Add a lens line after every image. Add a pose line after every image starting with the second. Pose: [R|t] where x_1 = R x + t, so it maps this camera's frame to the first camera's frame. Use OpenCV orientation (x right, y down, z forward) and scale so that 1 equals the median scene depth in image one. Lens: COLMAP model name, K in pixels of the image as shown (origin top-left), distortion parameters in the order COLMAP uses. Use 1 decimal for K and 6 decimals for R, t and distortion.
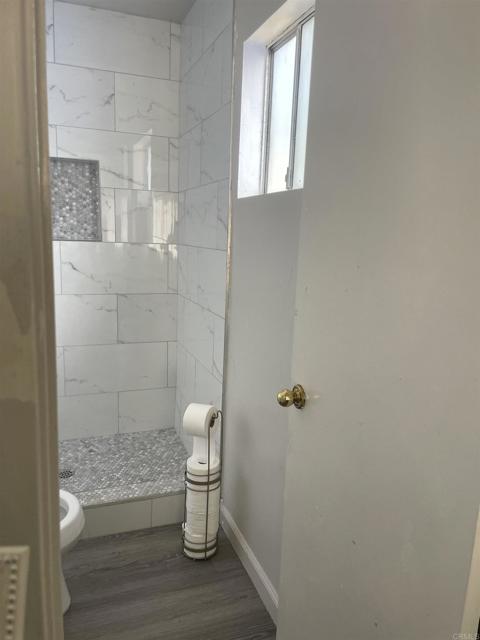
lens RADIAL K [[486.6, 0, 240.0], [0, 486.6, 320.0], [0, 0, 1]] dist [0.118709, -0.126199]
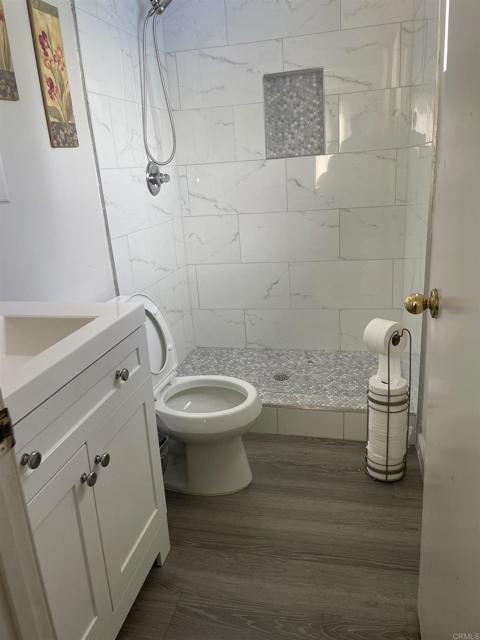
lens RADIAL K [[485.0, 0, 234.3], [0, 485.0, 307.2], [0, 0, 1]] dist [0.108787, -0.140949]
pose [[0.829249, 0.066767, -0.554876, 0.132575], [-0.003814, 0.993491, 0.113844, 0.032860], [0.558866, -0.092289, 0.824107, 0.068411]]
